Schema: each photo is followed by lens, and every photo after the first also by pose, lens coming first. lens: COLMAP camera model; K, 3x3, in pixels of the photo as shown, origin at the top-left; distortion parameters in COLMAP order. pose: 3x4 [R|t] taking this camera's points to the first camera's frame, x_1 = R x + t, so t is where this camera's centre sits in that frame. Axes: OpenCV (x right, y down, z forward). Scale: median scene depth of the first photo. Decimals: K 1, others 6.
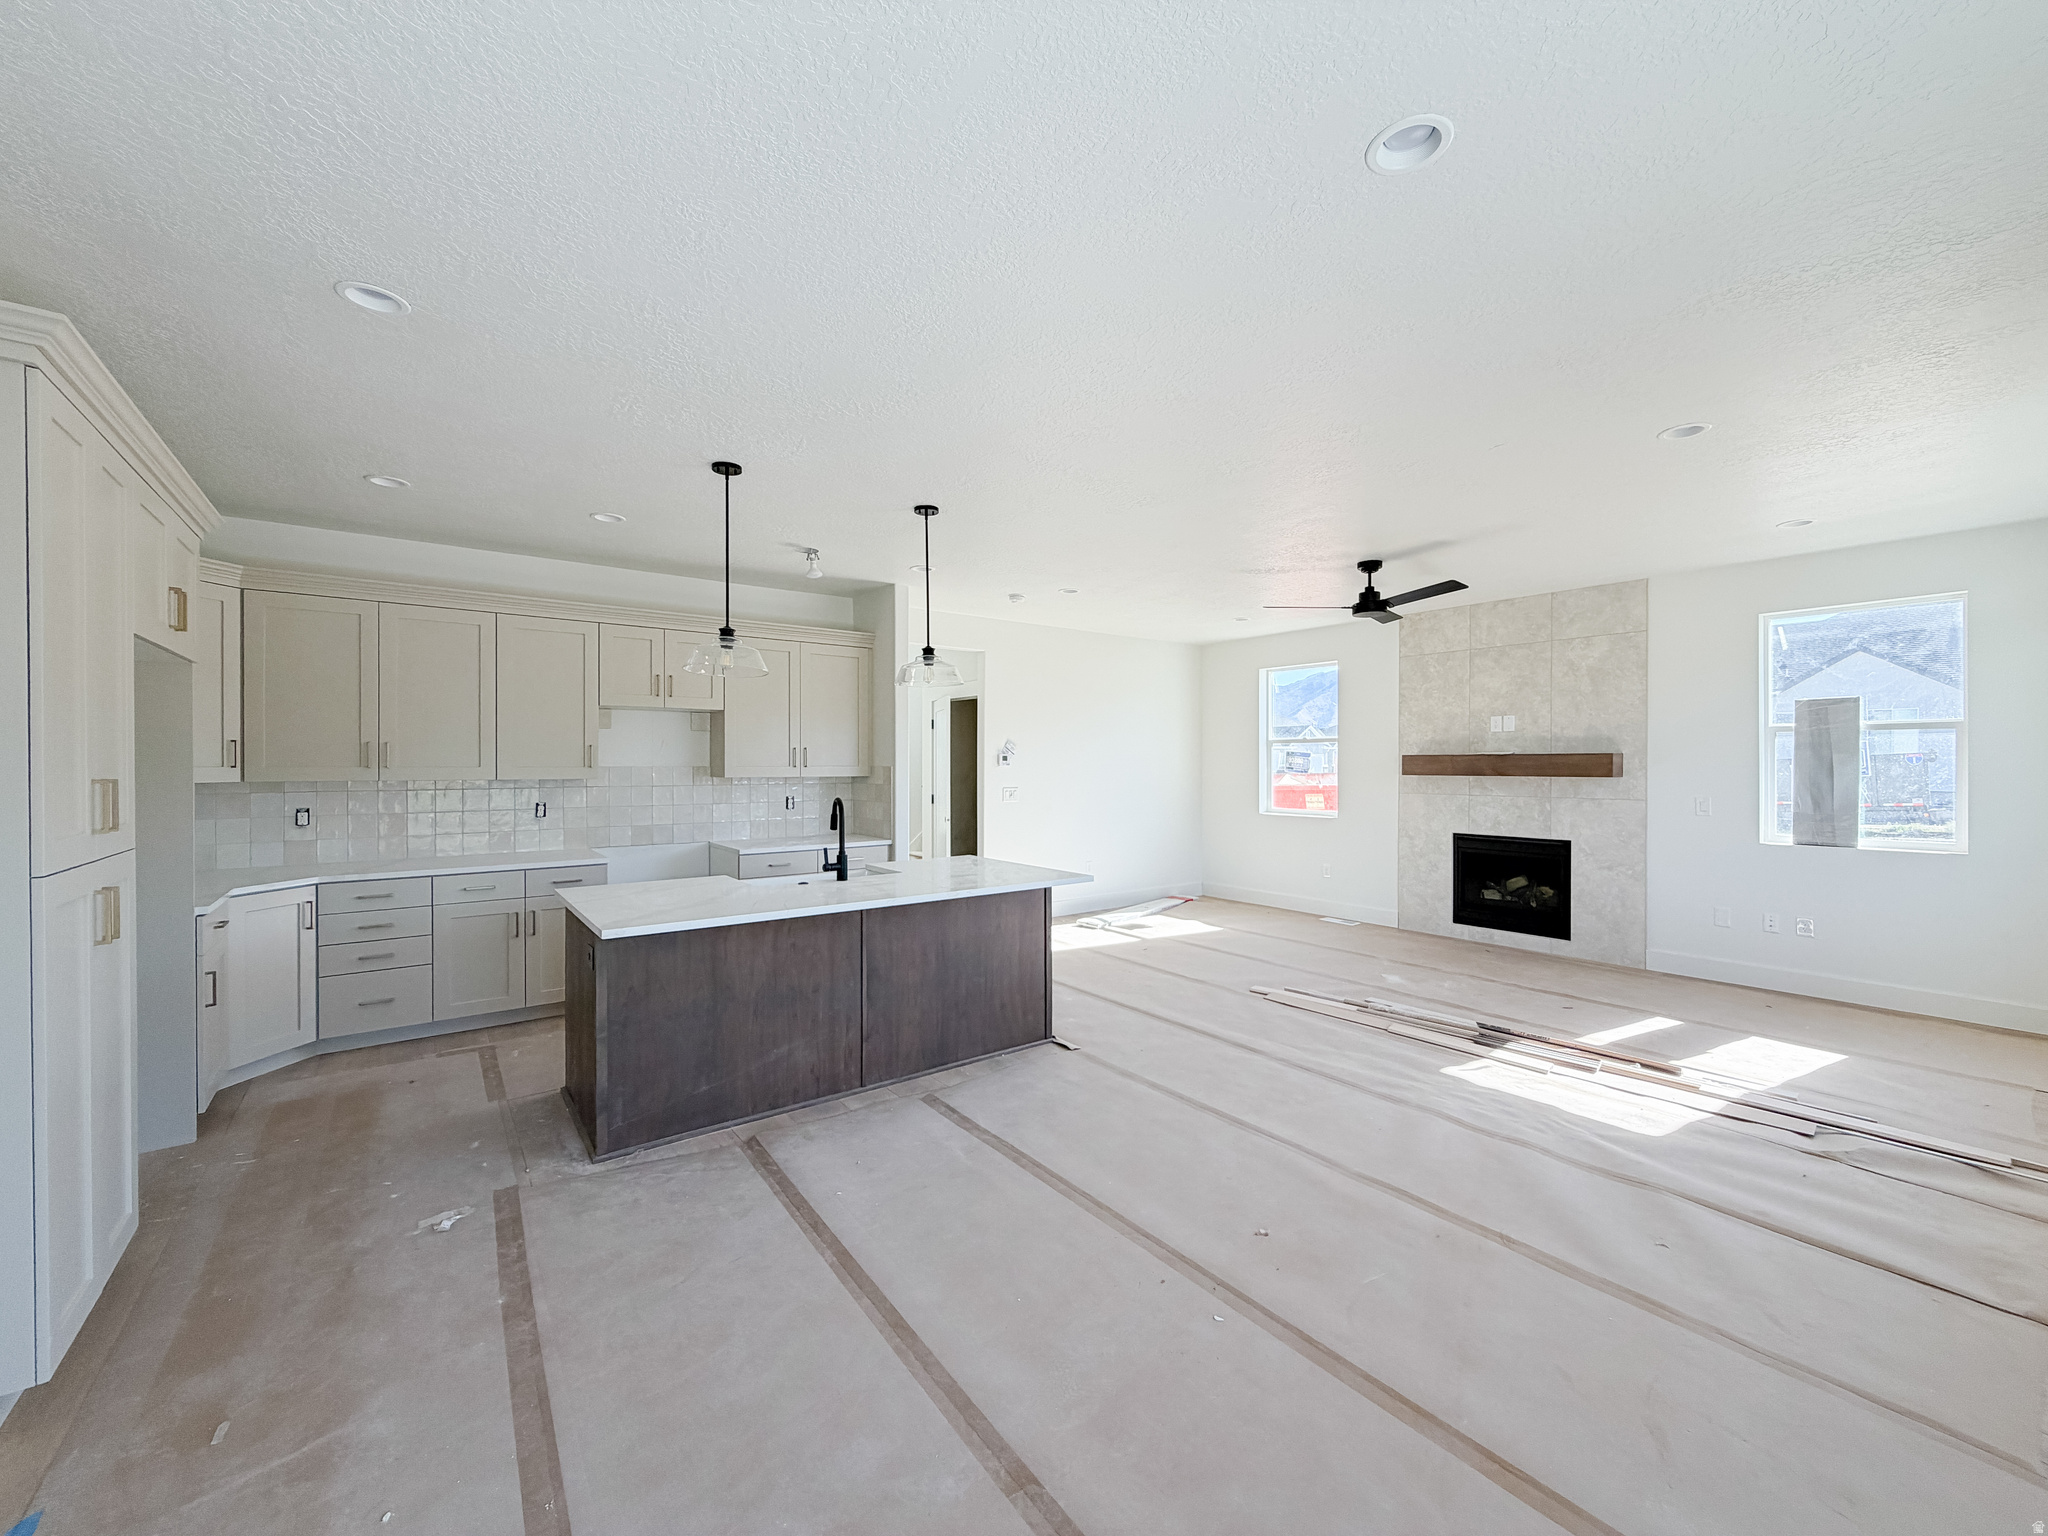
lens RADIAL K [[810.6, 0, 1021.1], [0, 810.6, 770.0], [0, 0, 1]] dist [0.000332, -0.000615]
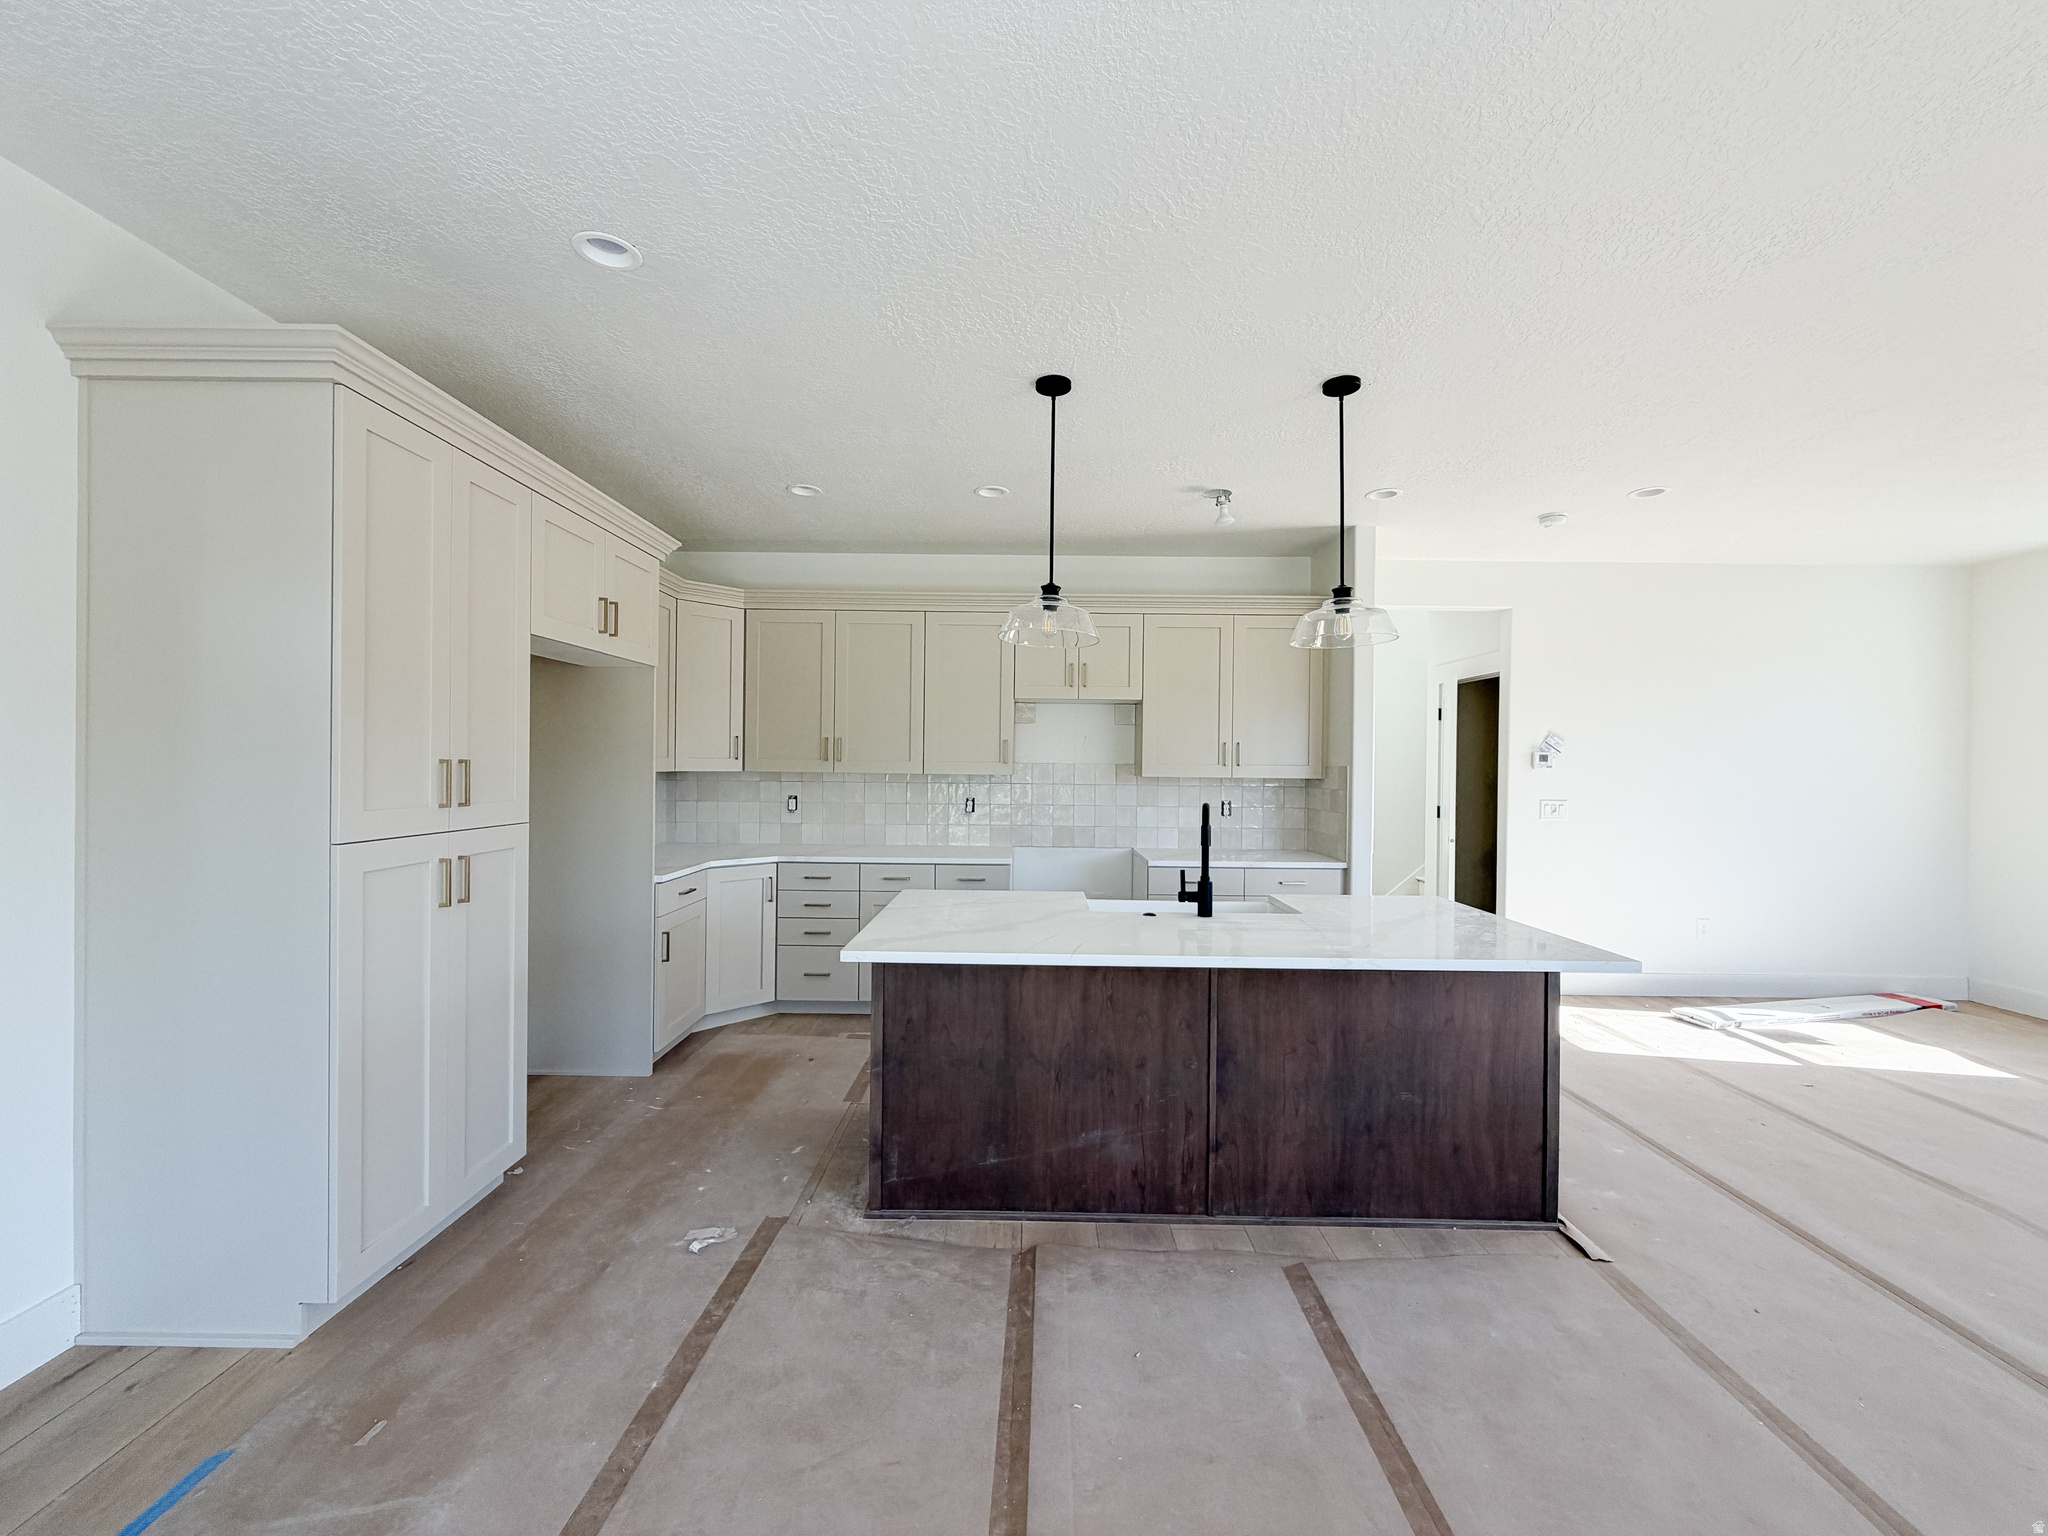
lens RADIAL K [[810.6, 0, 1023.1], [0, 810.6, 768.3], [0, 0, 1]] dist [0.000332, -0.000615]
pose [[0.793787, 0.010648, -0.608102, 0.068321], [-0.016347, 0.999859, -0.003831, 0.005998], [0.607976, 0.012982, 0.793850, 0.231835]]
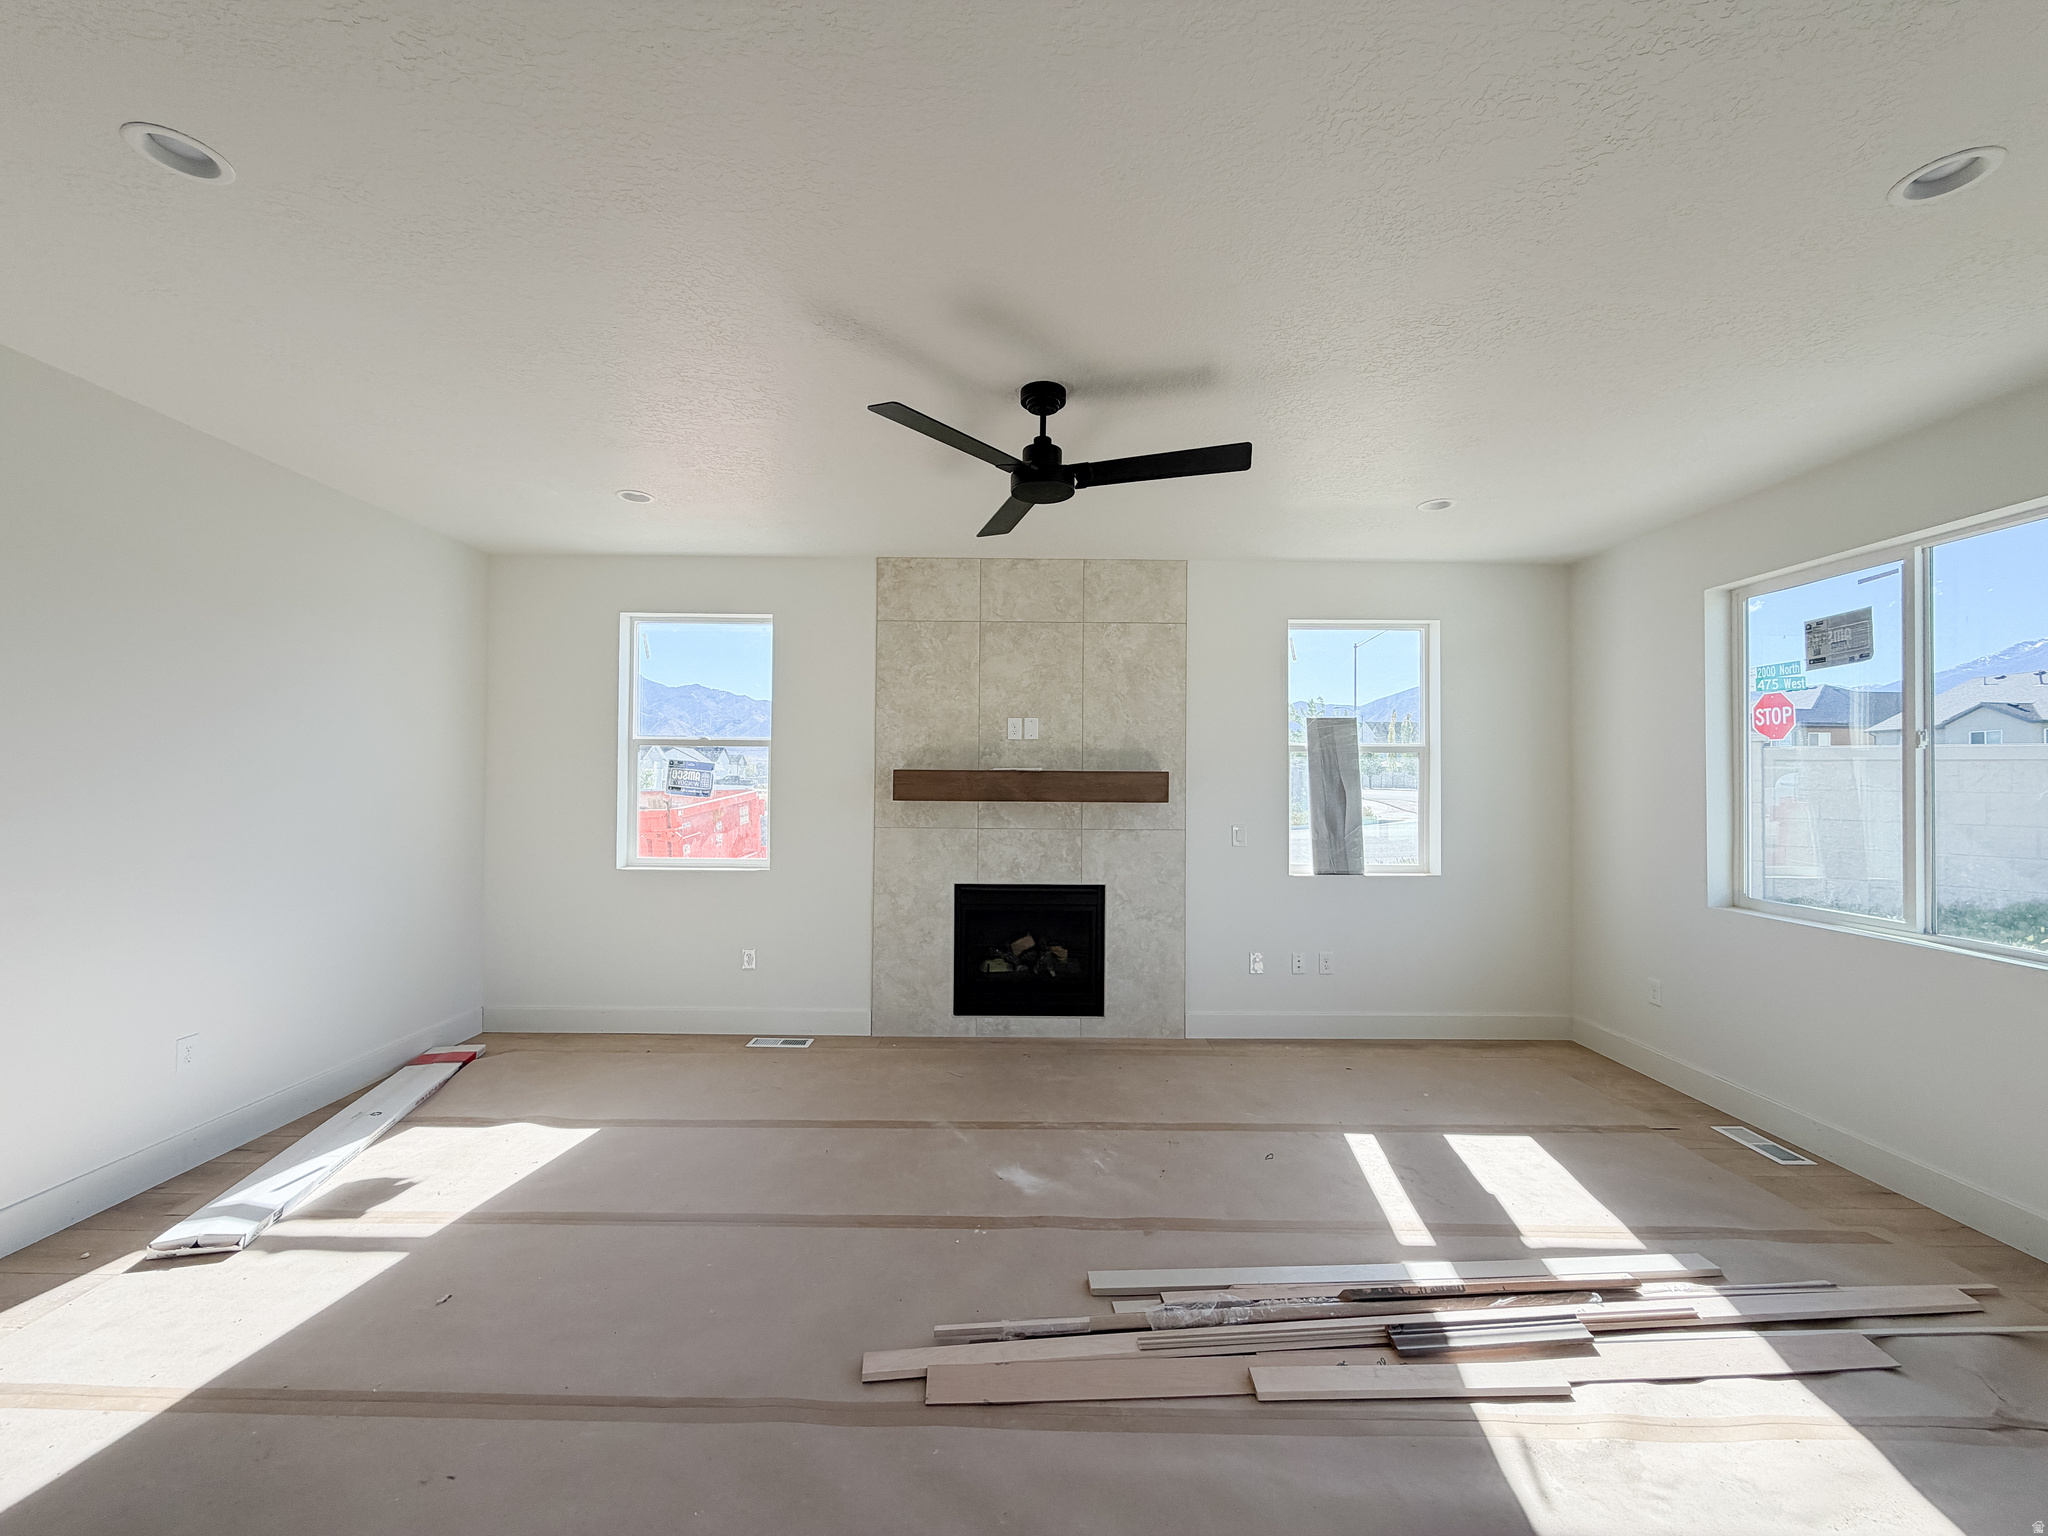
lens RADIAL K [[810.6, 0, 1021.7], [0, 810.6, 768.4], [0, 0, 1]] dist [0.000332, -0.000615]
pose [[0.599105, 0.020695, 0.800403, 0.018658], [-0.002181, 0.999704, -0.024216, -0.004958], [-0.800667, 0.012762, 0.598973, 0.700668]]
